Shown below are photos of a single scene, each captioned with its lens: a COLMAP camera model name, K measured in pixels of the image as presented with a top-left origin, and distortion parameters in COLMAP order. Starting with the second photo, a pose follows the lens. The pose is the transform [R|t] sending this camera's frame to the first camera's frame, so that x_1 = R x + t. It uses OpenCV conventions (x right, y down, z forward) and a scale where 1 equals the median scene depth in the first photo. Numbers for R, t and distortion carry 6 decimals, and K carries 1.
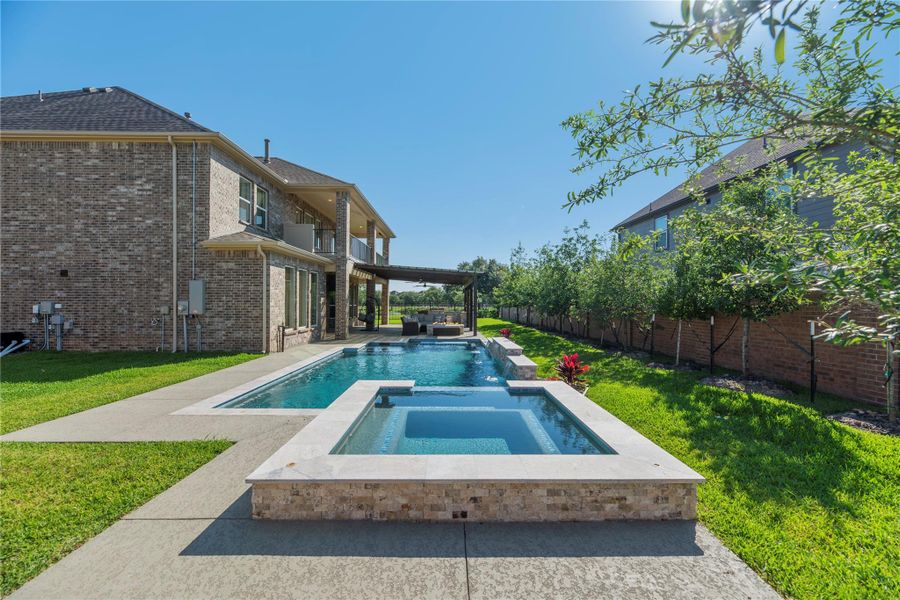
lens RADIAL K [[374.2, 0, 454.4], [0, 374.2, 300.7], [0, 0, 1]] dist [-0.002571, 0.000026]
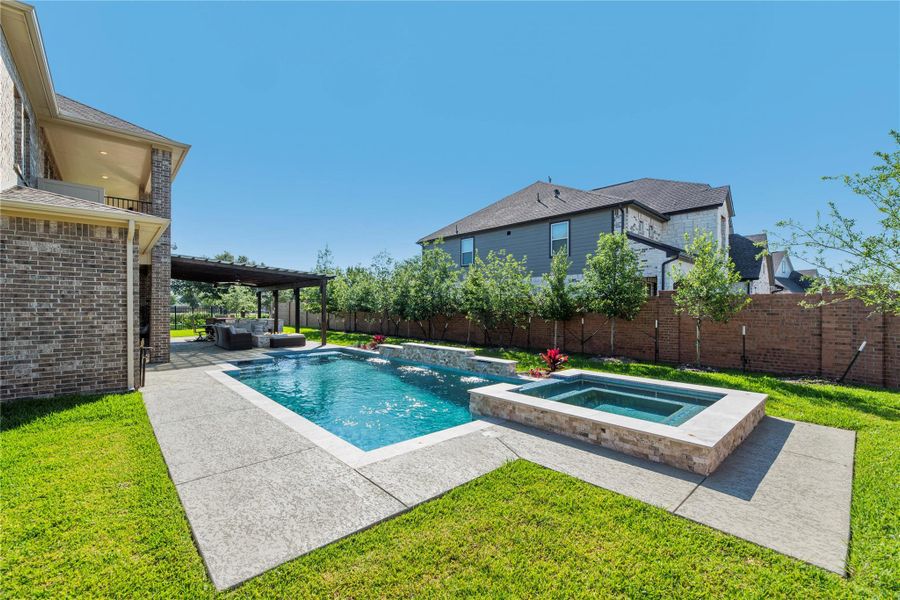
lens RADIAL K [[374.2, 0, 466.1], [0, 374.2, 310.9], [0, 0, 1]] dist [-0.002571, 0.000026]
pose [[0.737317, -0.008038, 0.675499, -0.515630], [-0.003861, 0.999863, 0.016112, -0.008693], [-0.675536, -0.014487, 0.737184, 0.147669]]
